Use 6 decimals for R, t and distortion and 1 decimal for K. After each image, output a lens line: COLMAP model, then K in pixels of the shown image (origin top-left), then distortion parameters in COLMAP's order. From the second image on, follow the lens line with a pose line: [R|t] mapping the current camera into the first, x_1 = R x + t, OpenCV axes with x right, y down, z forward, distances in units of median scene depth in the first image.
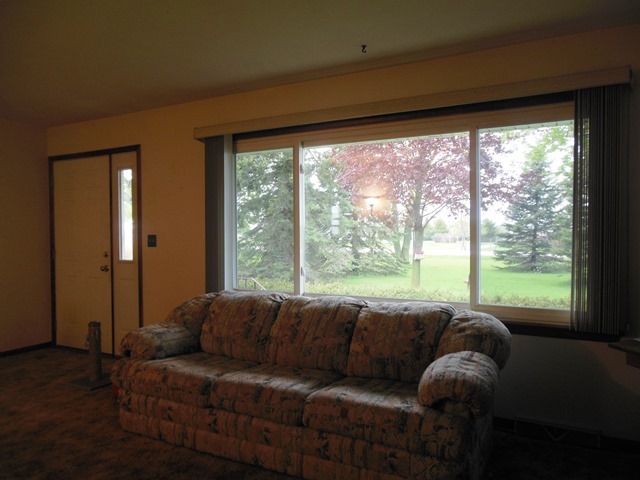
lens RADIAL K [[495.7, 0, 319.4], [0, 495.7, 236.0], [0, 0, 1]] dist [-0.035447, 0.079444]
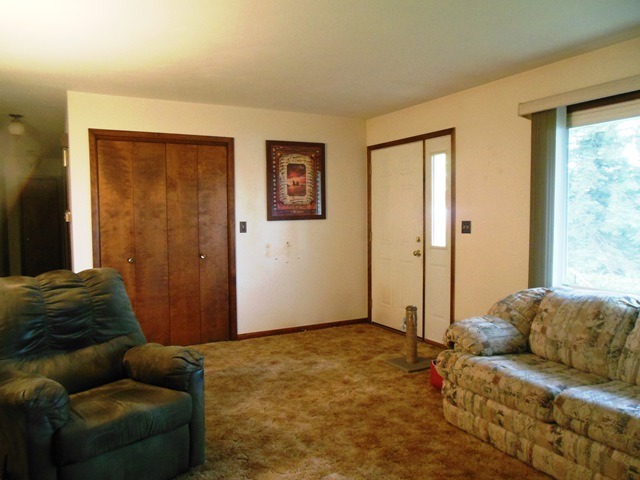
lens RADIAL K [[495.7, 0, 320.4], [0, 495.7, 235.9], [0, 0, 1]] dist [-0.035447, 0.079444]
pose [[0.847660, 0.026542, -0.529875, -0.092284], [-0.007882, 0.999268, 0.037446, -0.009154], [0.530481, -0.027565, 0.847249, 0.045295]]
